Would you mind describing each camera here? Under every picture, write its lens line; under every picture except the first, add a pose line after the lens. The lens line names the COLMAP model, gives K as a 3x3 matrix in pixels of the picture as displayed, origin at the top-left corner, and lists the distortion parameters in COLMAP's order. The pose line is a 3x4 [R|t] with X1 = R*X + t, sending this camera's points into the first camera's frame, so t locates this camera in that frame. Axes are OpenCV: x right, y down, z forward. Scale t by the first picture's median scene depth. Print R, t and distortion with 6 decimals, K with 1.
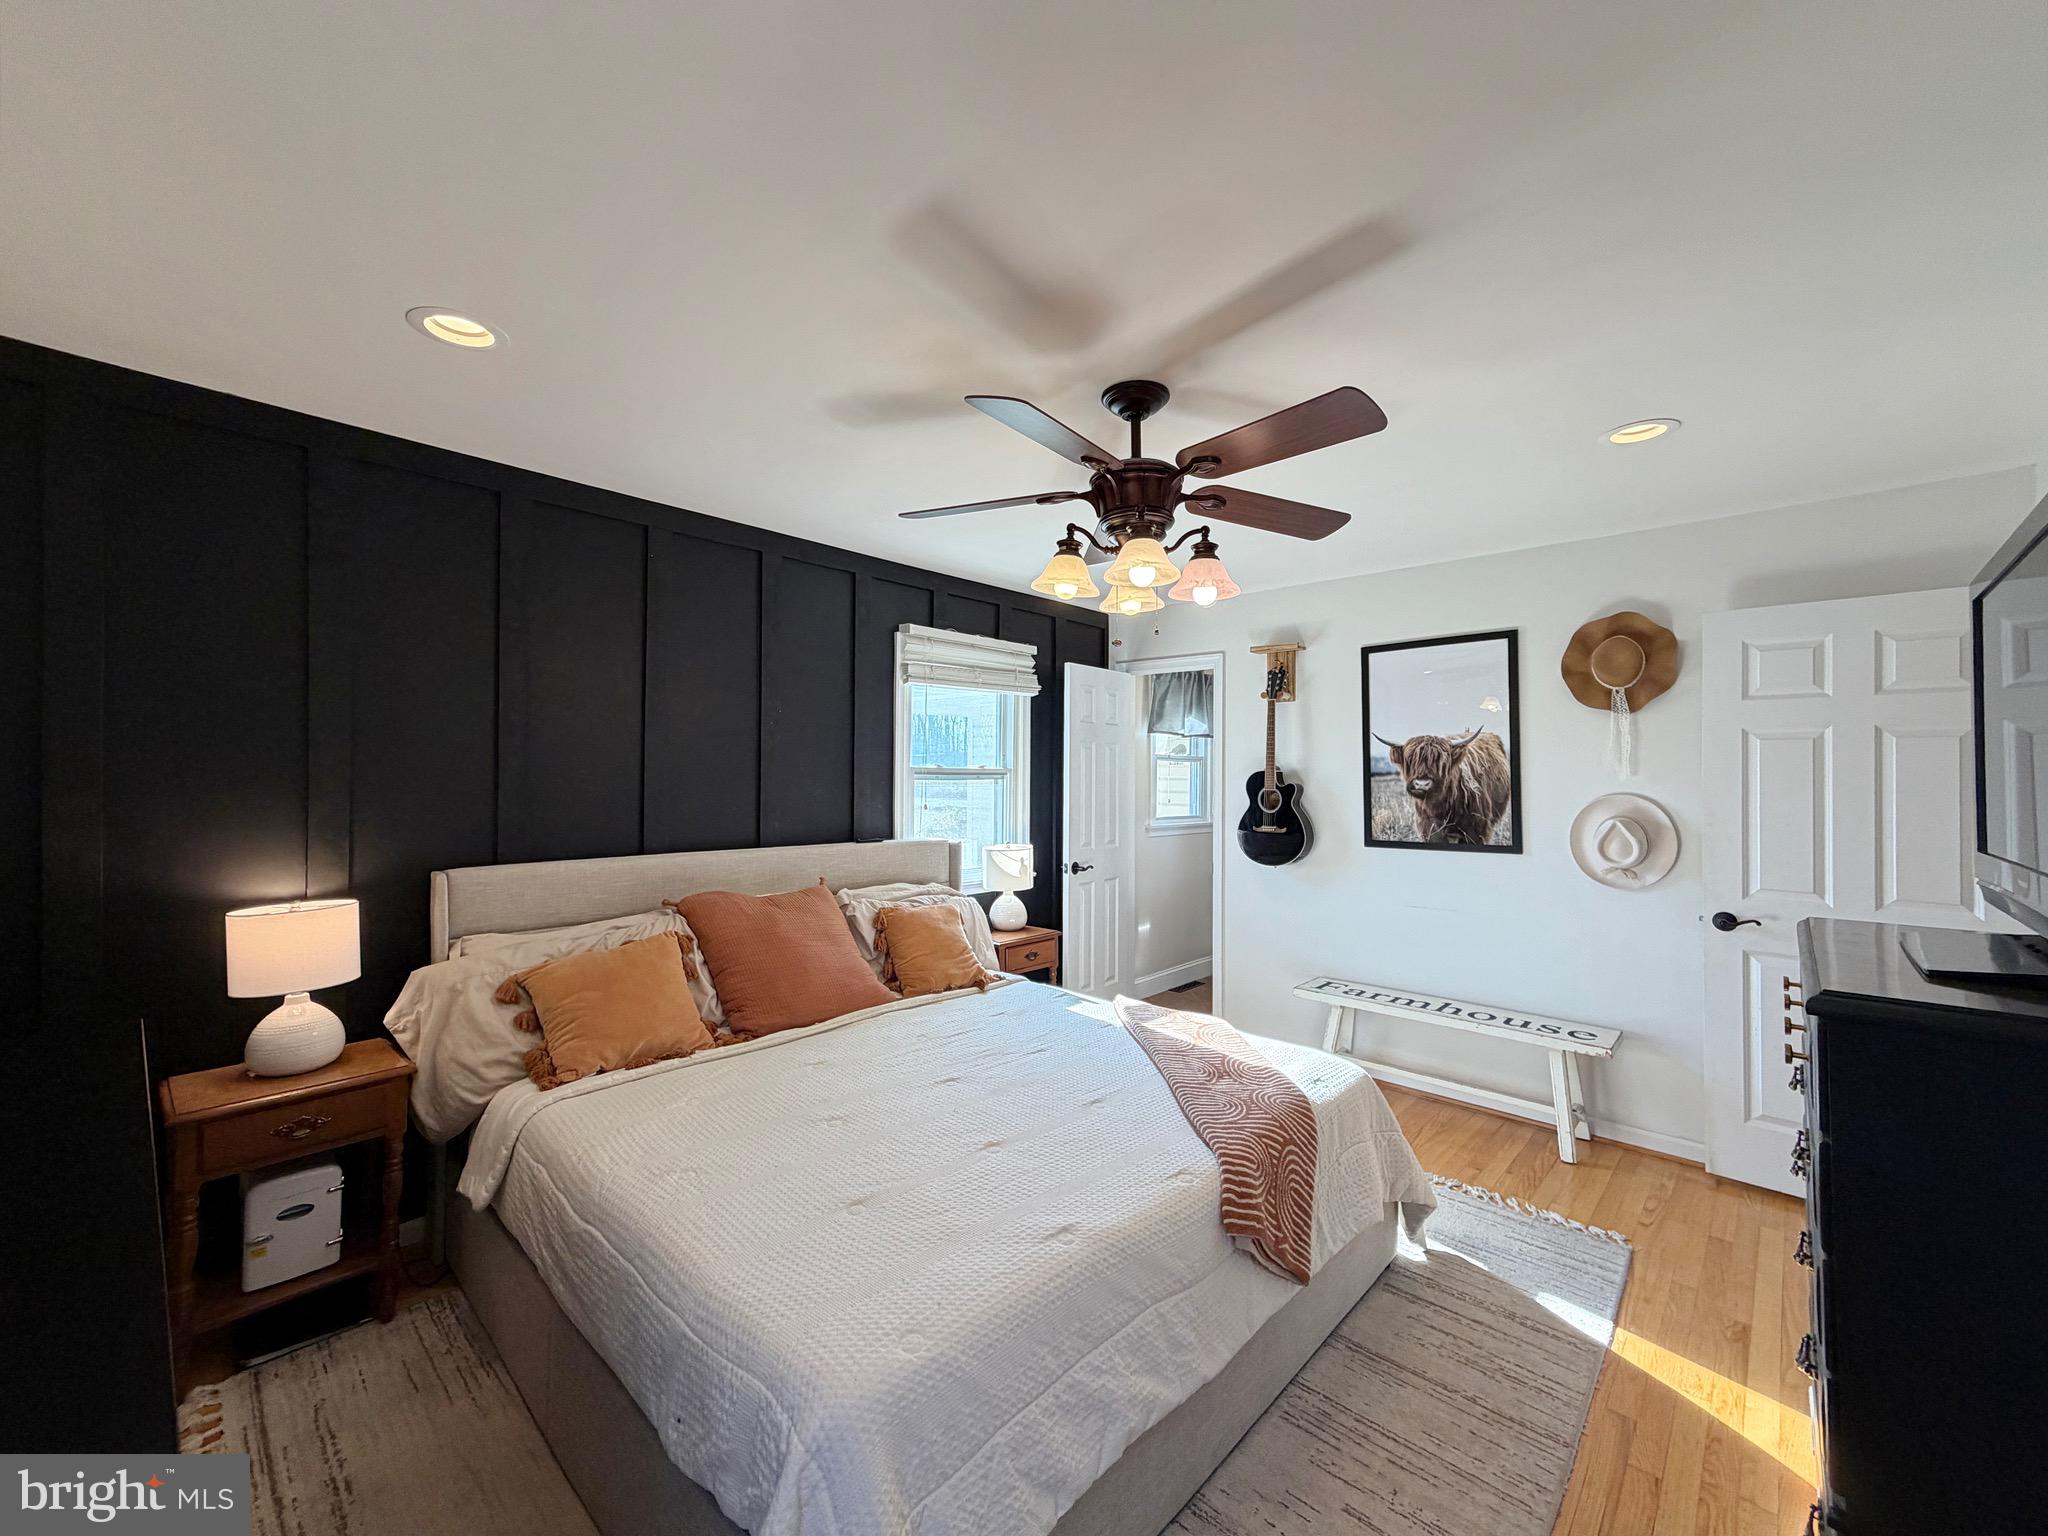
lens RADIAL K [[840.4, 0, 1026.2], [0, 840.4, 772.7], [0, 0, 1]] dist [0.009344, -0.001607]
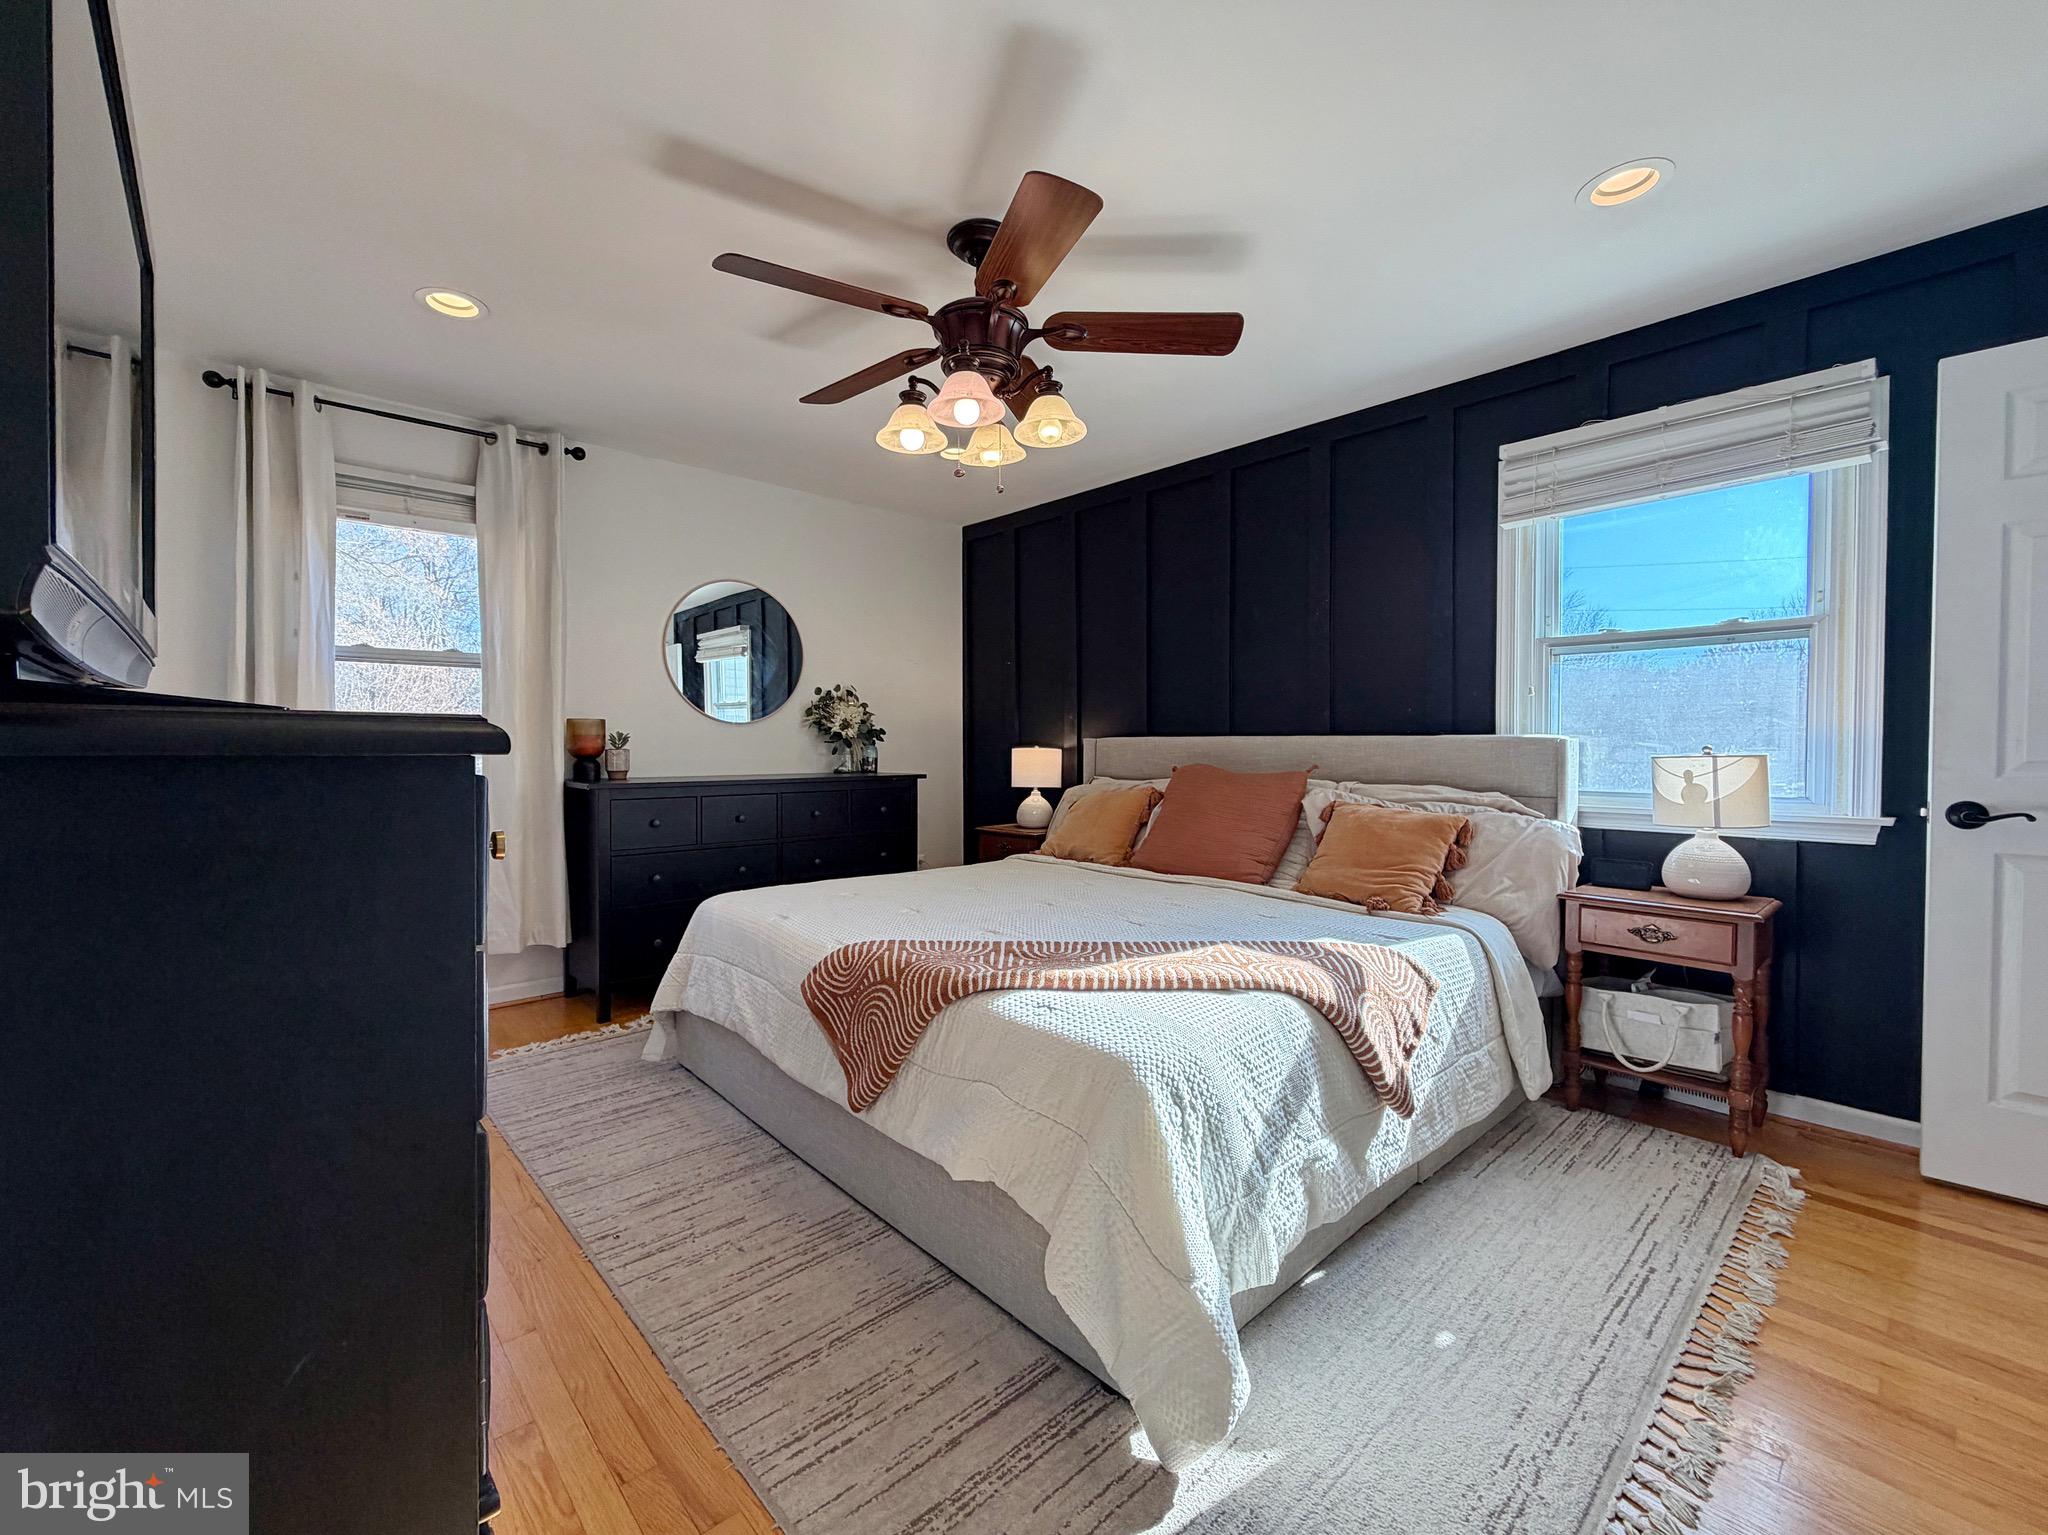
lens RADIAL K [[840.4, 0, 1025.9], [0, 840.4, 757.5], [0, 0, 1]] dist [0.009344, -0.001607]
pose [[-0.076468, 0.014902, -0.996961, 0.784151], [0.012079, 0.999829, 0.014019, 0.102654], [0.996999, -0.010971, -0.076635, 0.766940]]
